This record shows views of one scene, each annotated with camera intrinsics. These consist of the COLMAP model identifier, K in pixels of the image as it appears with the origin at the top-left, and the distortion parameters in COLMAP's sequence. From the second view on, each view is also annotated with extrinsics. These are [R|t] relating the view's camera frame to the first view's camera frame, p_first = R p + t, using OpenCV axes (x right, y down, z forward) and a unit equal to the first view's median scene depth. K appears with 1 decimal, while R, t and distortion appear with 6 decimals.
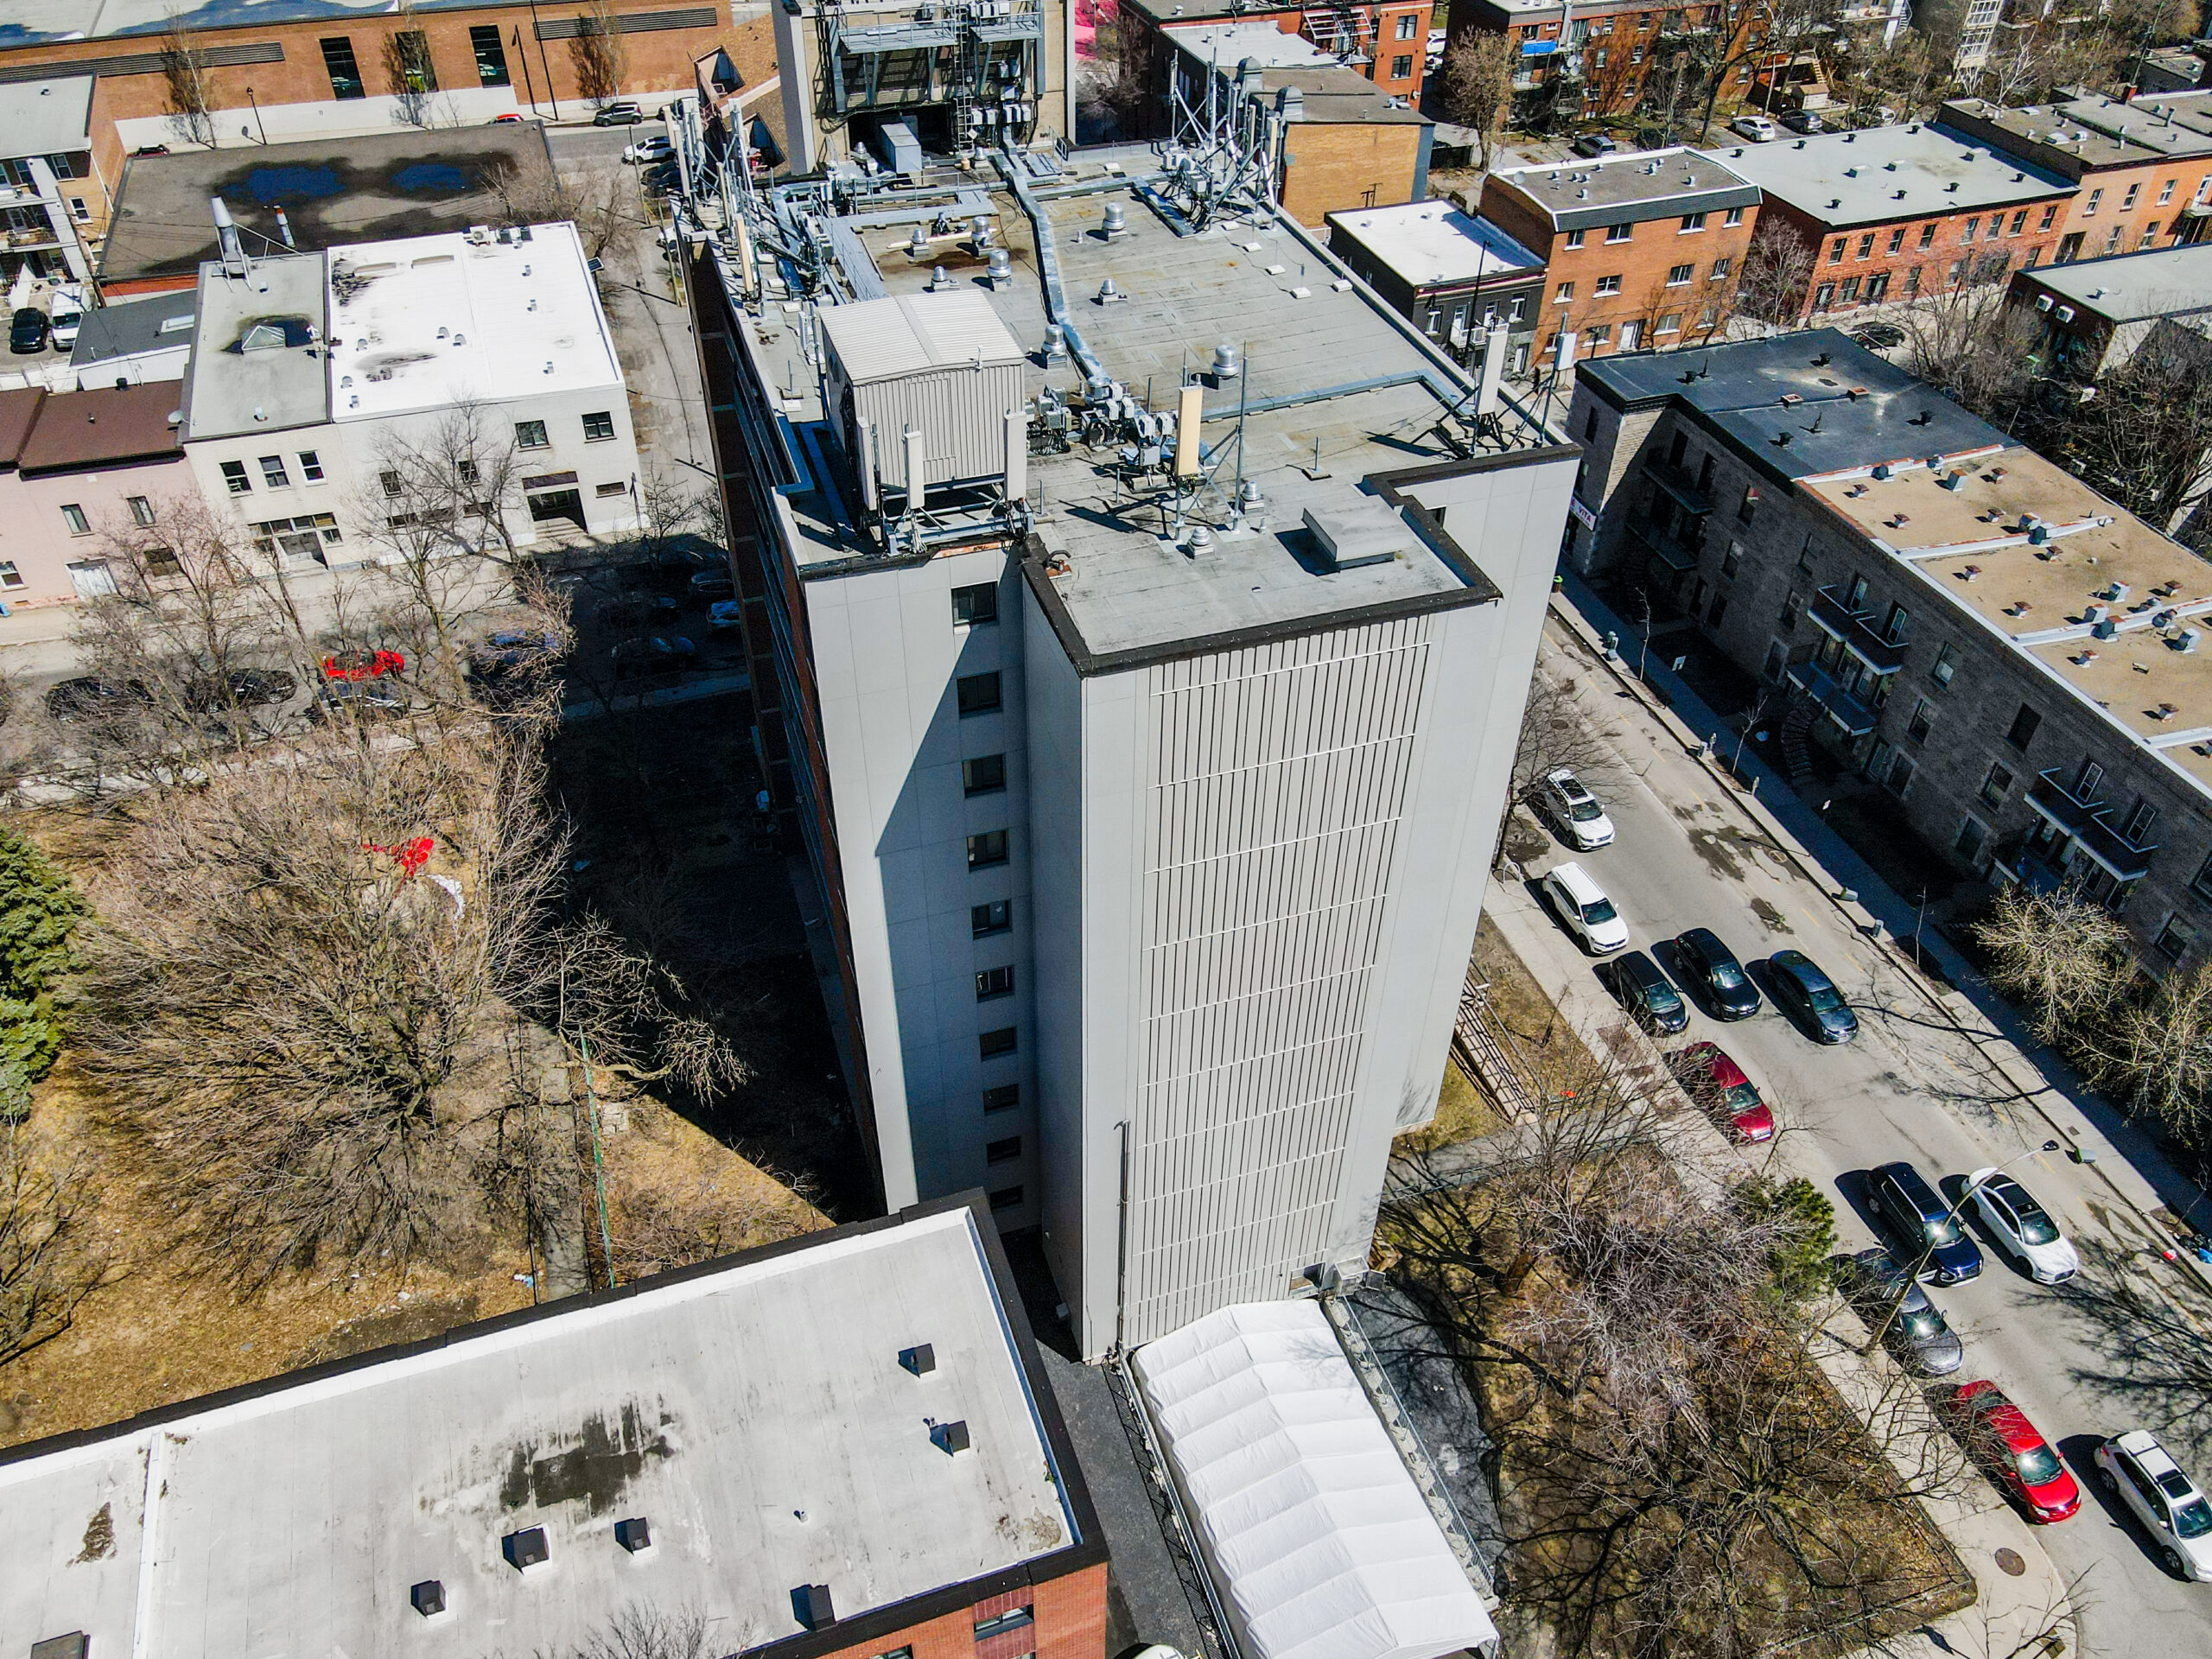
lens RADIAL K [[1629.0, 0, 1106.4], [0, 1629.0, 837.2], [0, 0, 1]] dist [0.014670, 0.000389]
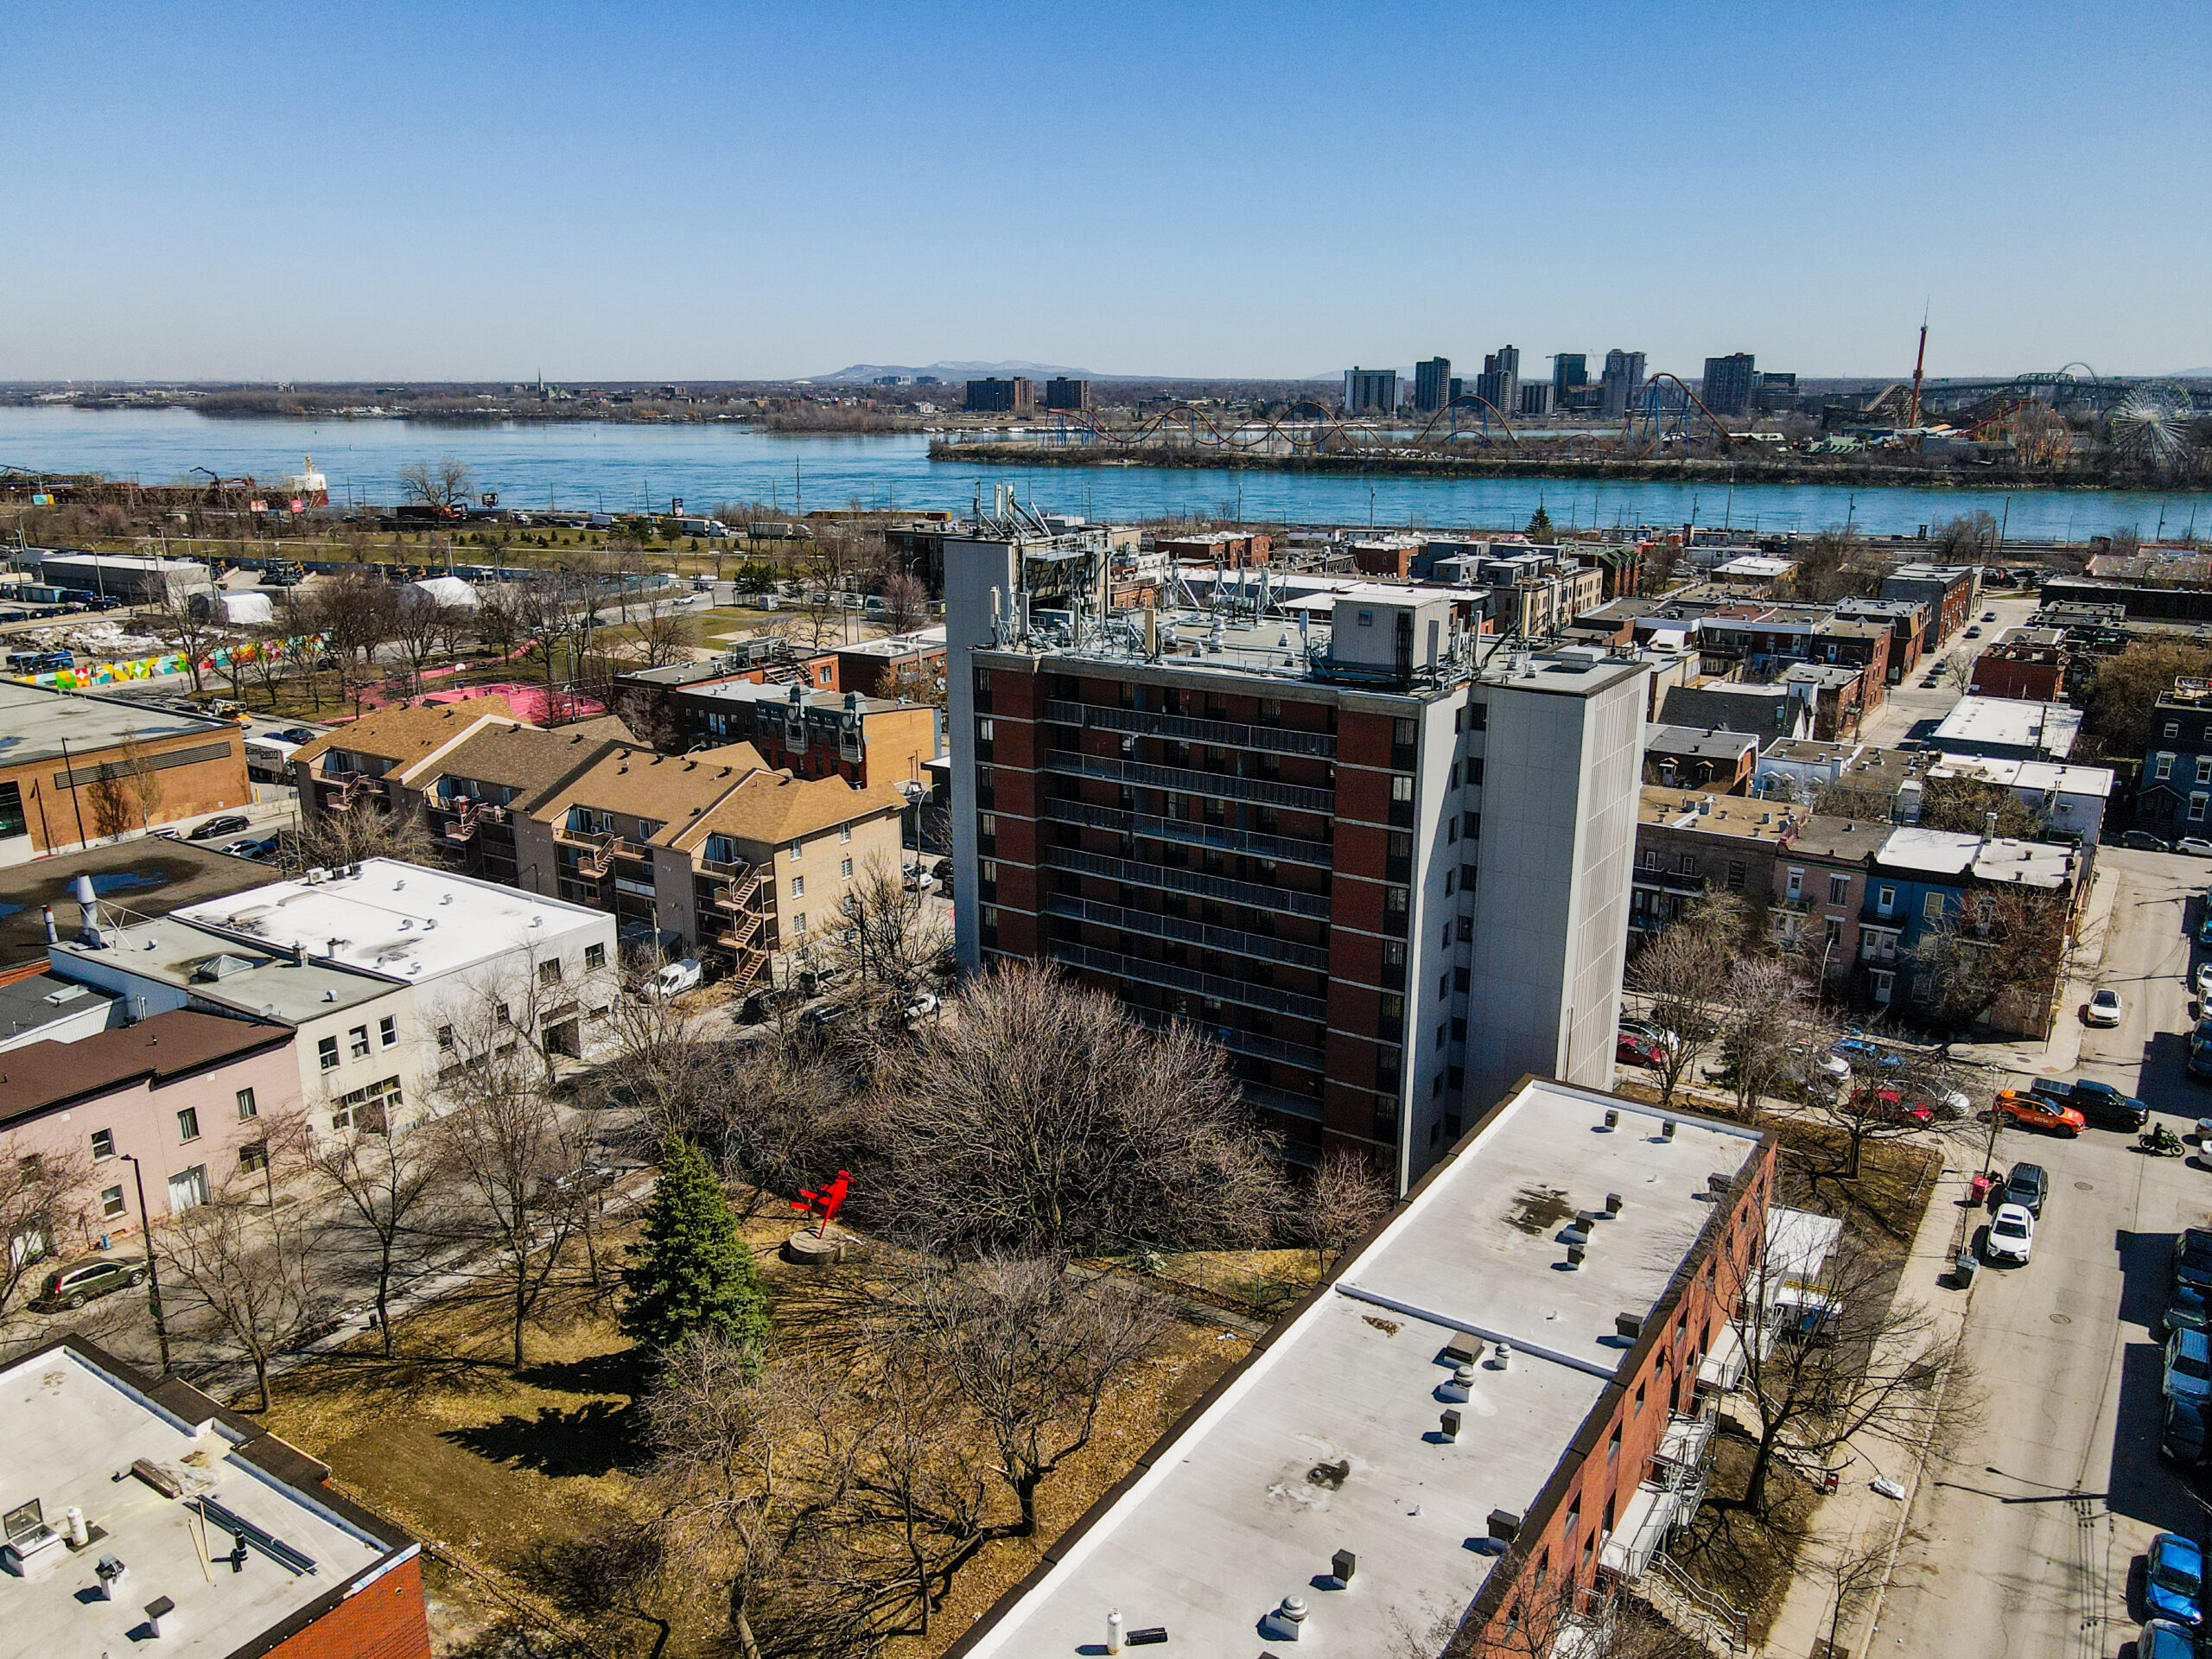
lens RADIAL K [[1629.0, 0, 1105.7], [0, 1629.0, 835.5], [0, 0, 1]] dist [0.014670, 0.000389]
pose [[0.789136, -0.175475, 0.588619, -0.837537], [0.409666, 0.864398, -0.291532, 0.195185], [-0.457644, 0.471196, 0.754013, -0.101330]]
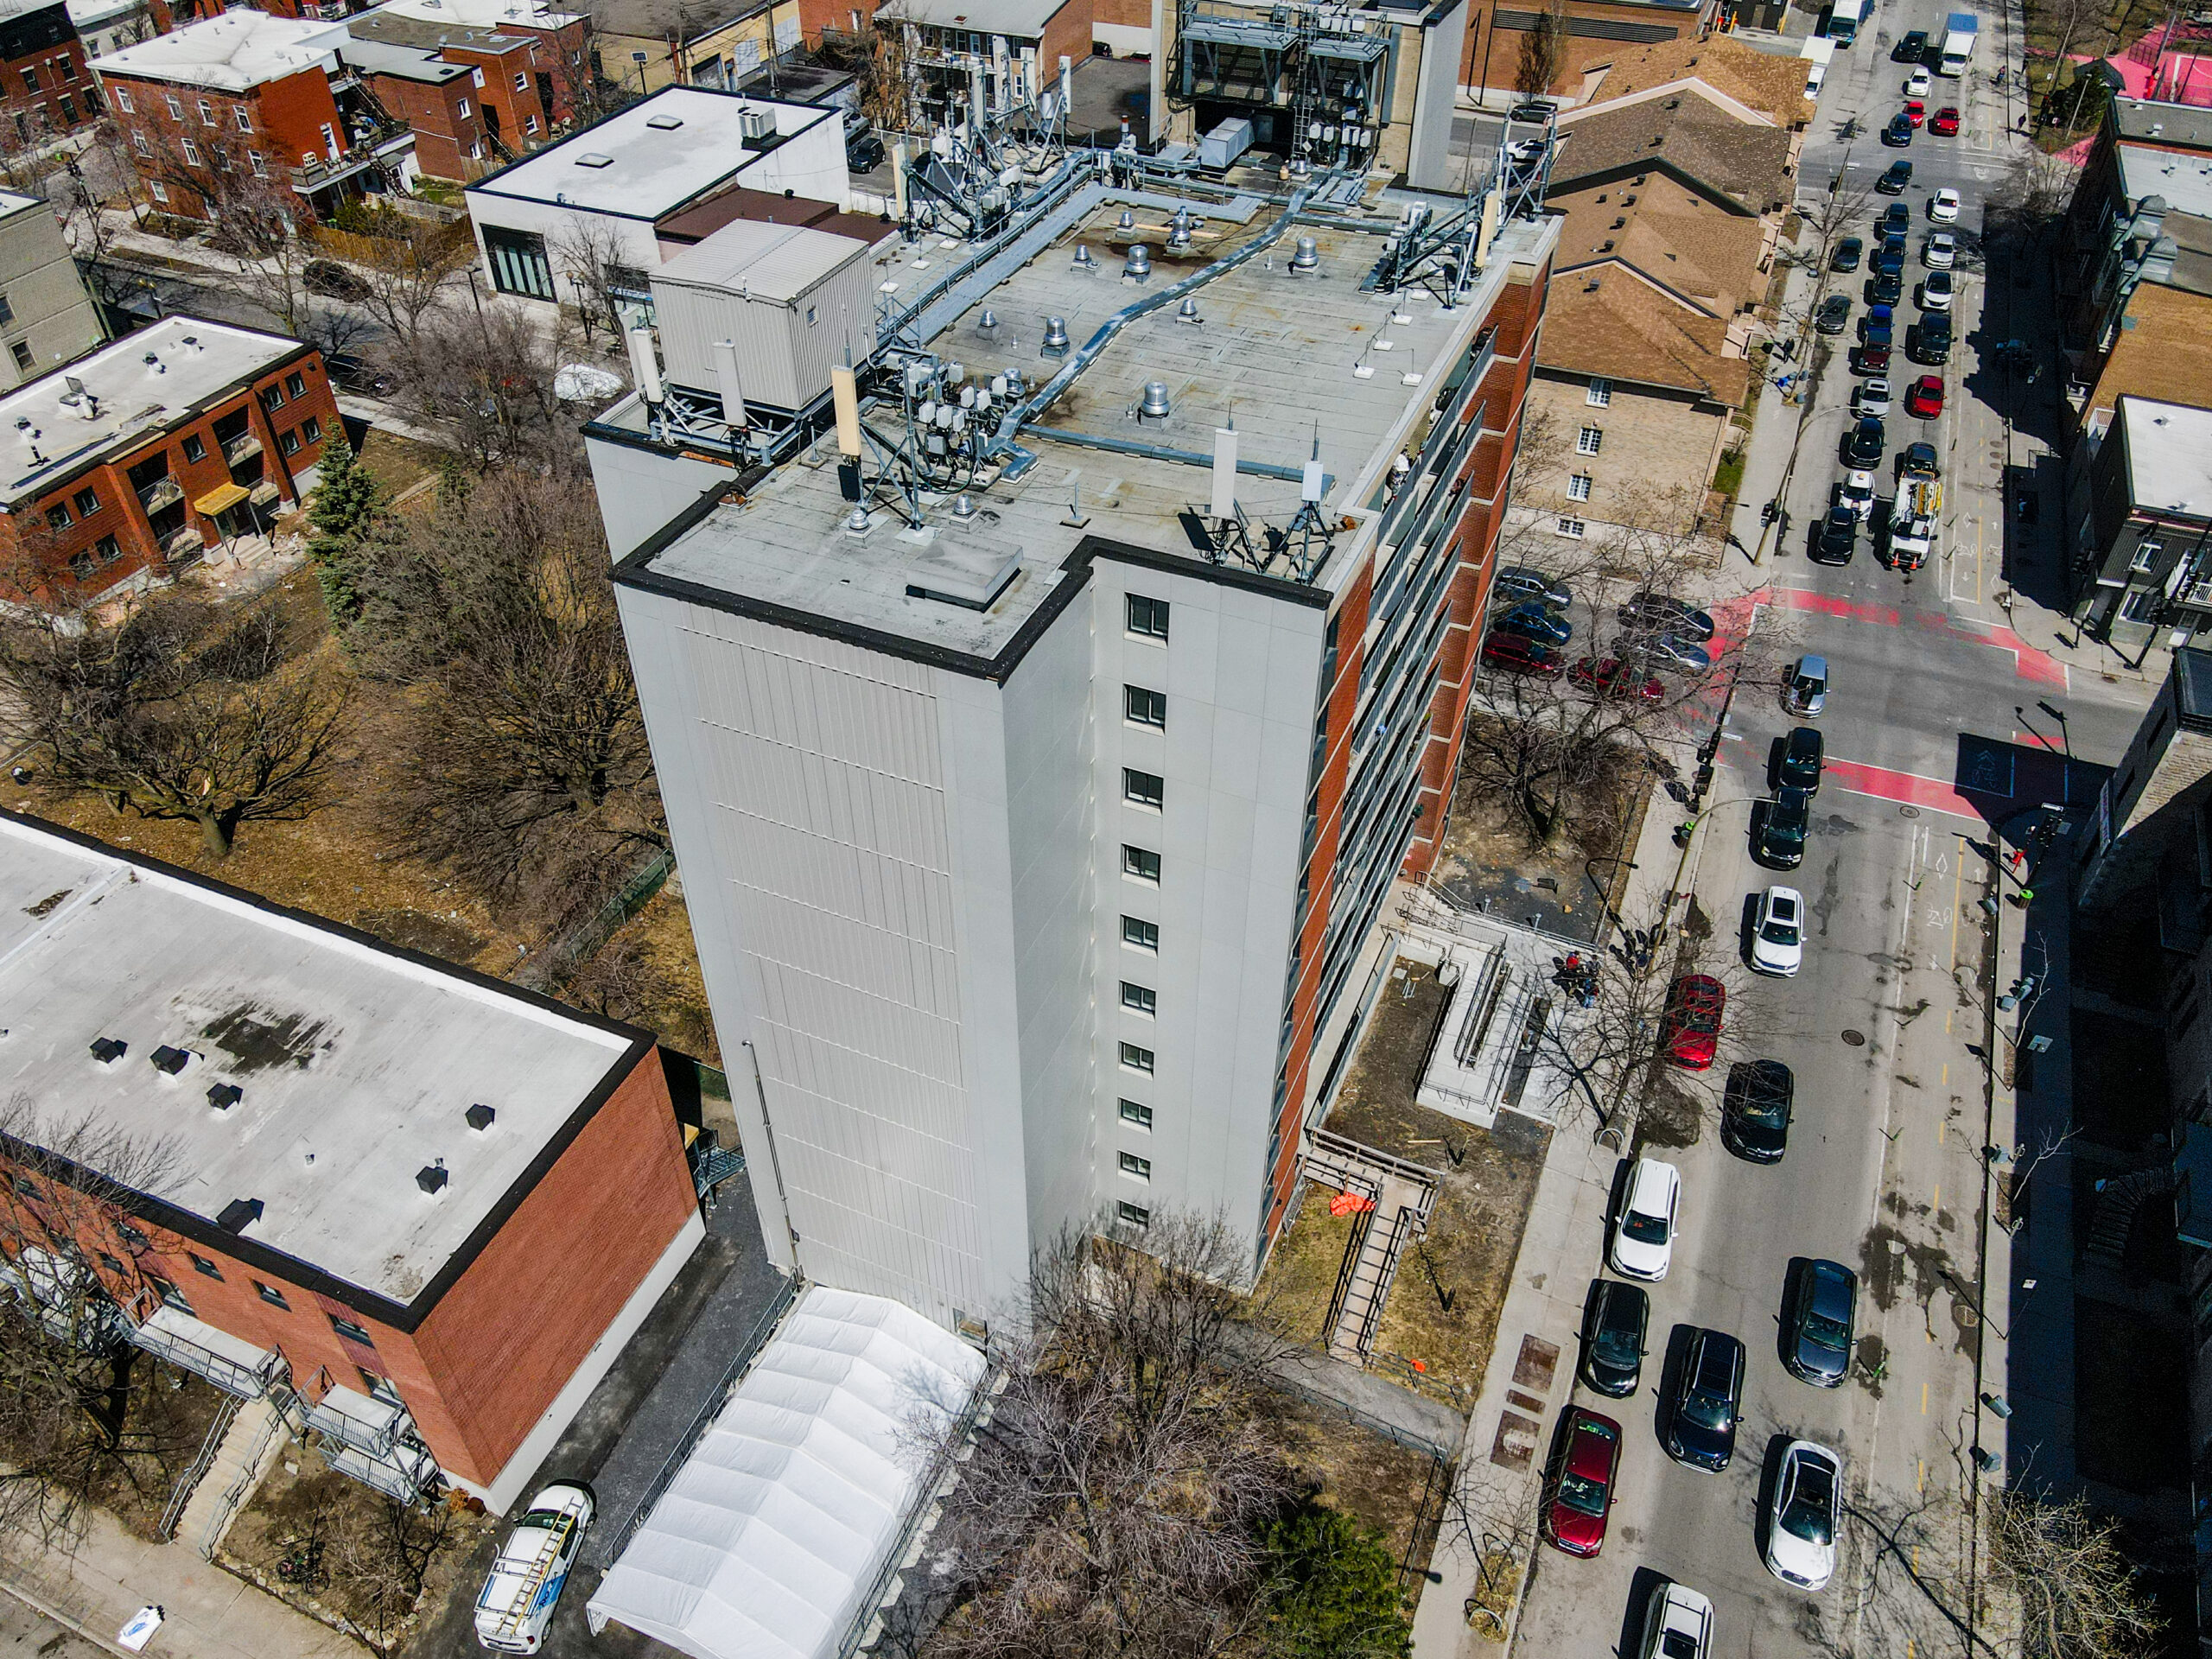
lens RADIAL K [[1629.0, 0, 1103.6], [0, 1629.0, 838.5], [0, 0, 1]] dist [0.014670, 0.000389]
pose [[0.745163, 0.434268, -0.506106, 0.399866], [-0.434987, 0.891756, 0.124728, -0.104948], [0.505489, 0.127207, 0.853405, 0.127623]]
